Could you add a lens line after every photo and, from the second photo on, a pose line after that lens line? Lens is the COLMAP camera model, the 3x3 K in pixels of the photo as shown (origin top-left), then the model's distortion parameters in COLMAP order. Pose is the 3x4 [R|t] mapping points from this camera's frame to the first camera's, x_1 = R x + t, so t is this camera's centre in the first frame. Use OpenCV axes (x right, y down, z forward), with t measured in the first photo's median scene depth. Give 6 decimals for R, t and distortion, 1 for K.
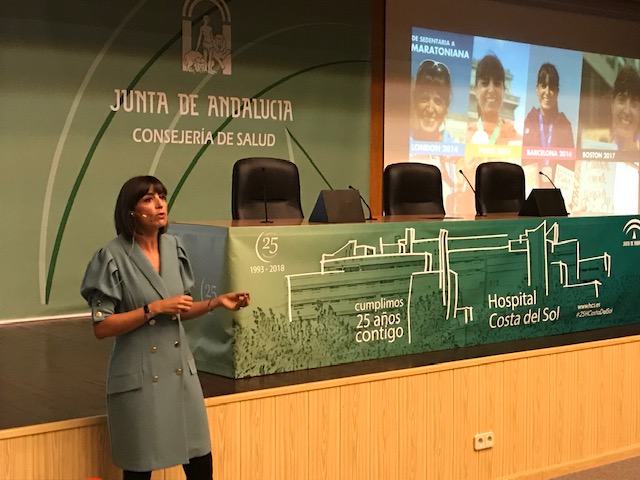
lens RADIAL K [[1090.3, 0, 325.4], [0, 1090.3, 236.9], [0, 0, 1]] dist [0.039586, 0.000000]
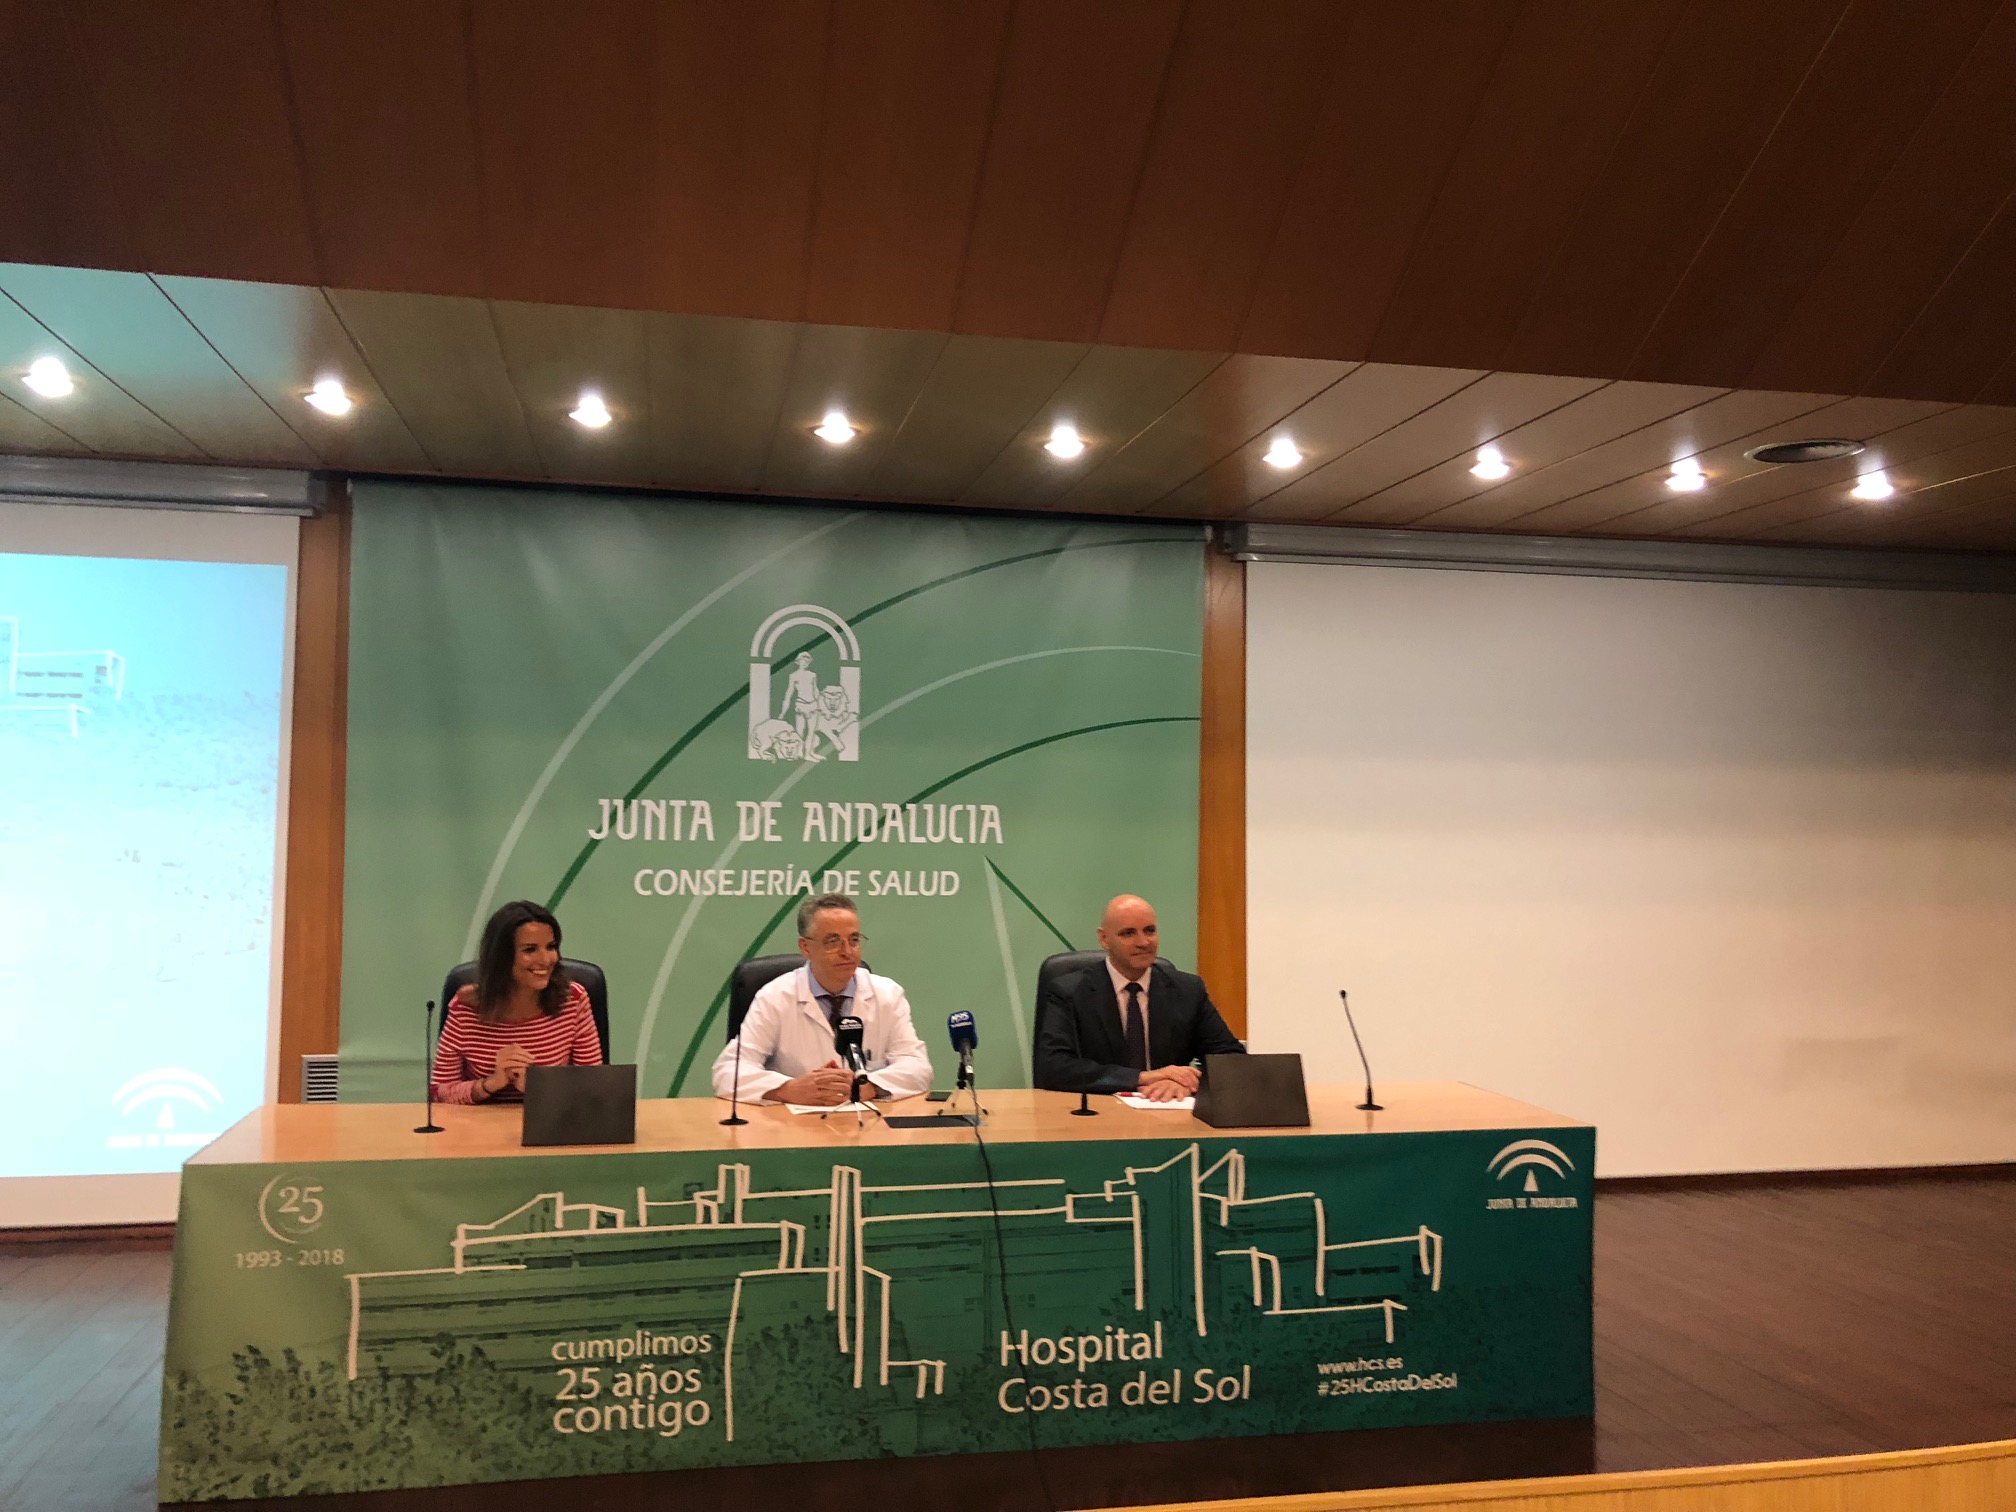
lens RADIAL K [[1636.0, 0, 1037.0], [0, 1636.0, 748.3], [0, 0, 1]] dist [0.000808, -0.038727]
pose [[0.880179, -0.018103, -0.474297, 0.443724], [-0.030130, 0.995126, -0.093896, -0.103083], [0.473685, 0.096935, 0.875343, 0.440274]]
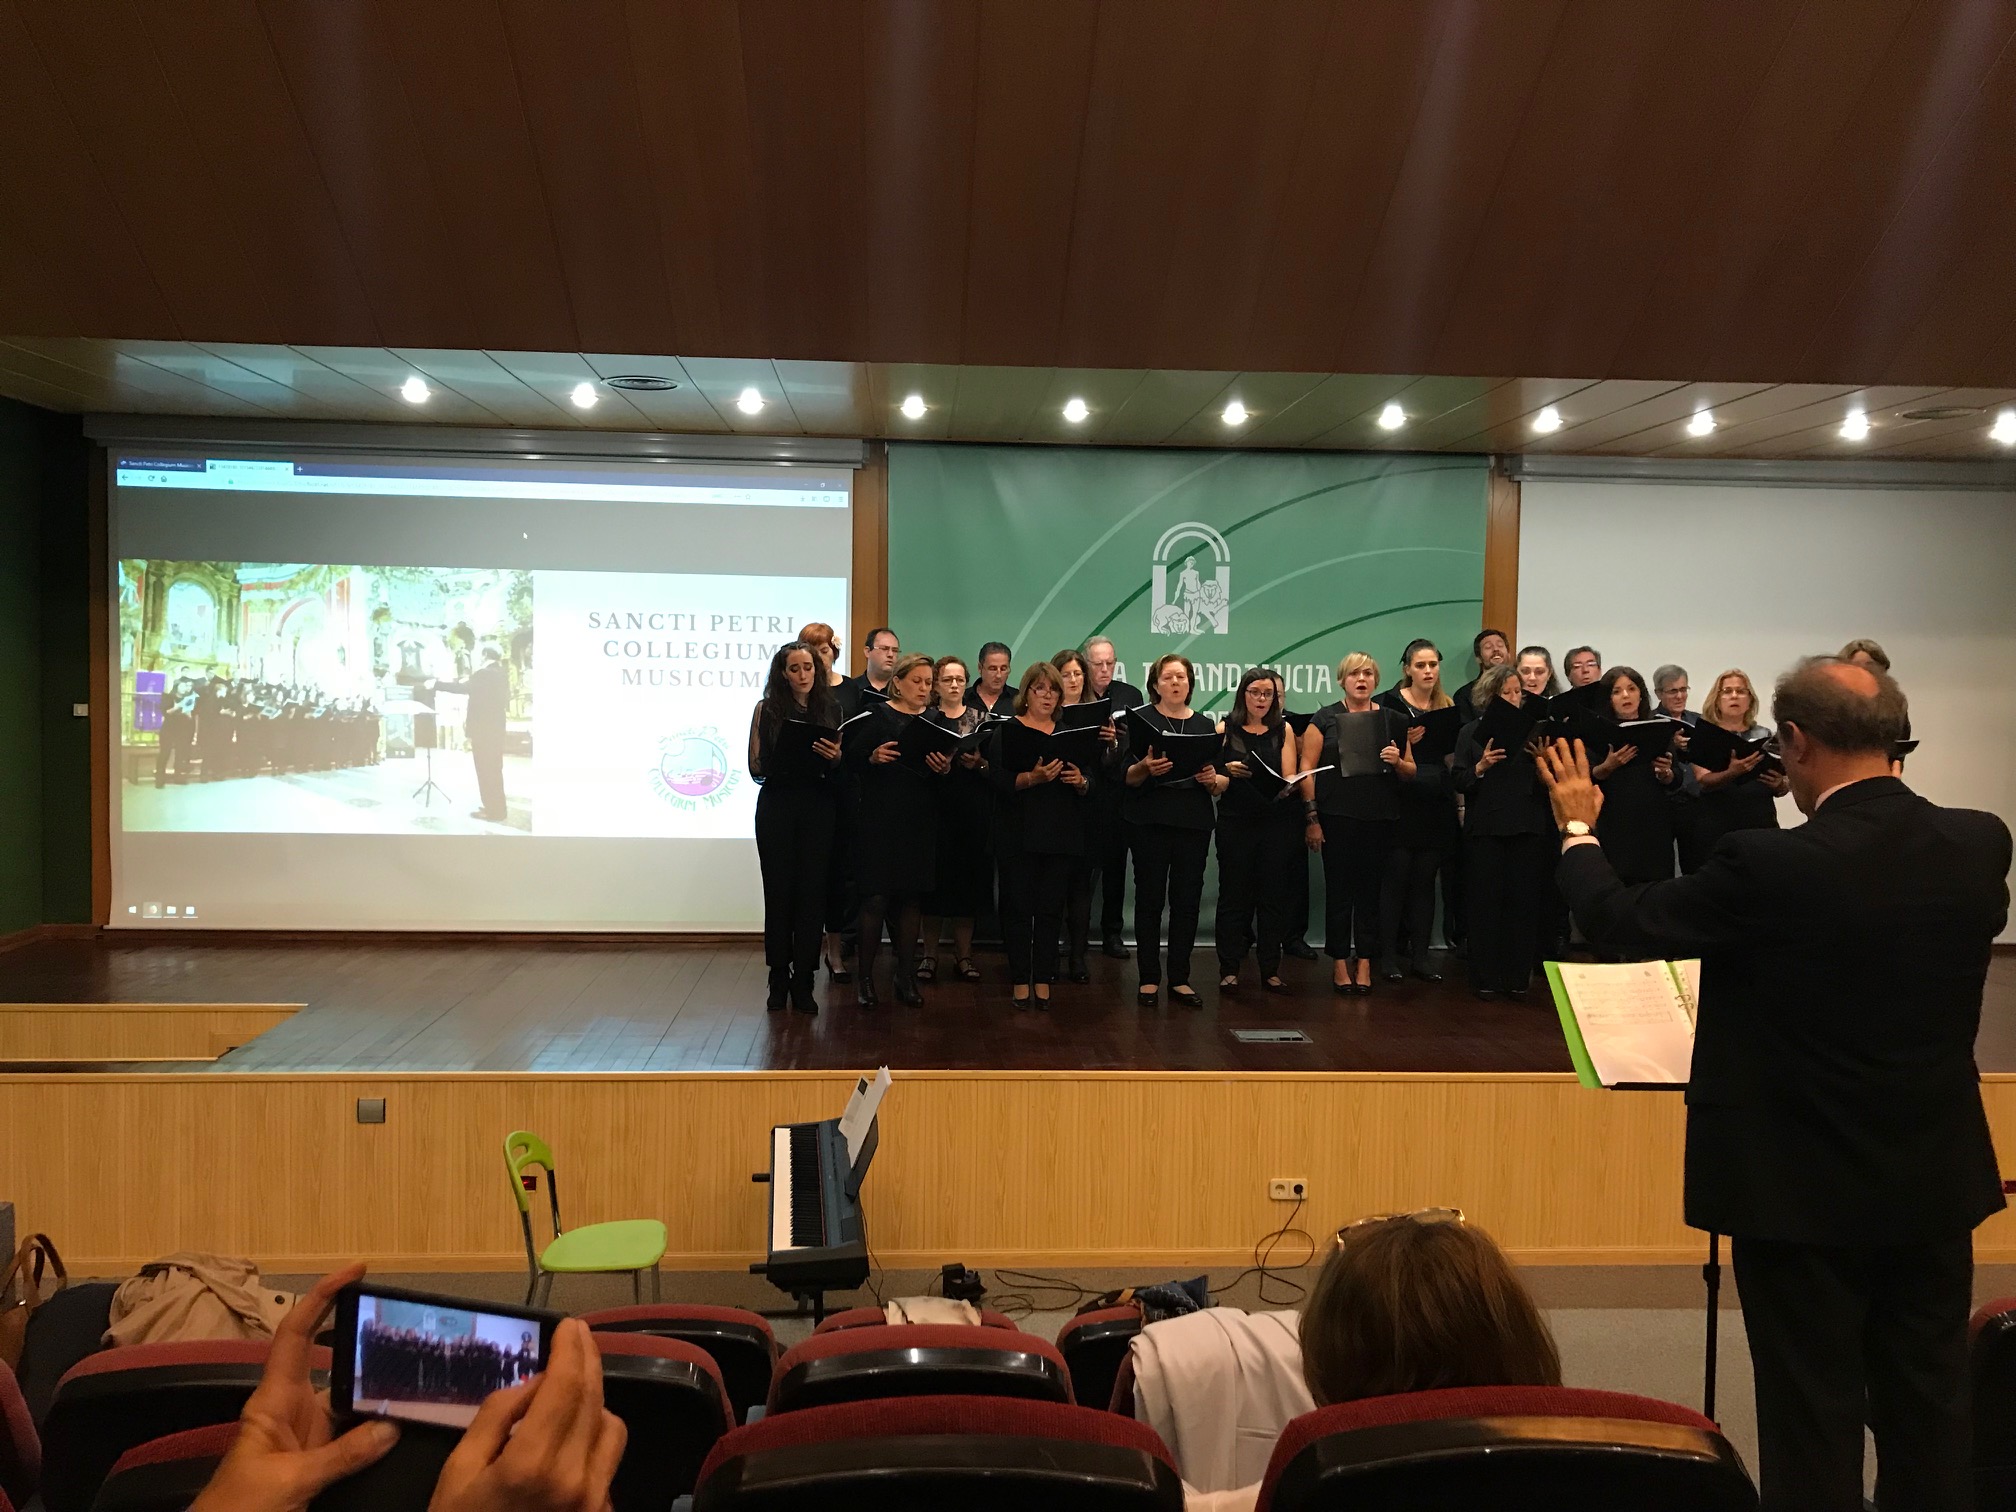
lens RADIAL K [[1617.0, 0, 993.2], [0, 1617.0, 773.4], [0, 0, 1]] dist [0.032357, -0.059686]
pose [[0.774187, 0.043817, -0.631438, 0.596258], [-0.043521, 0.998925, 0.015958, -0.080243], [0.631458, 0.015126, 0.775262, 0.071824]]
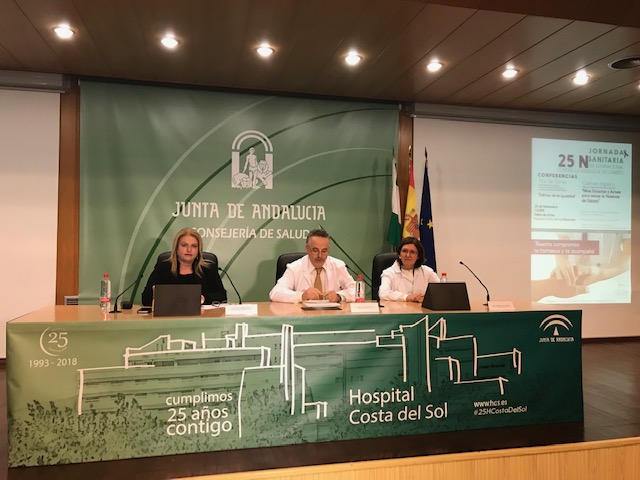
lens RADIAL K [[513.3, 0, 325.3], [0, 513.3, 243.4], [0, 0, 1]] dist [0.032357, -0.059686]
pose [[0.897631, -0.001405, -0.440746, 0.329434], [-0.026107, 0.998070, -0.056350, -0.052725], [0.439975, 0.062088, 0.895861, 0.544990]]
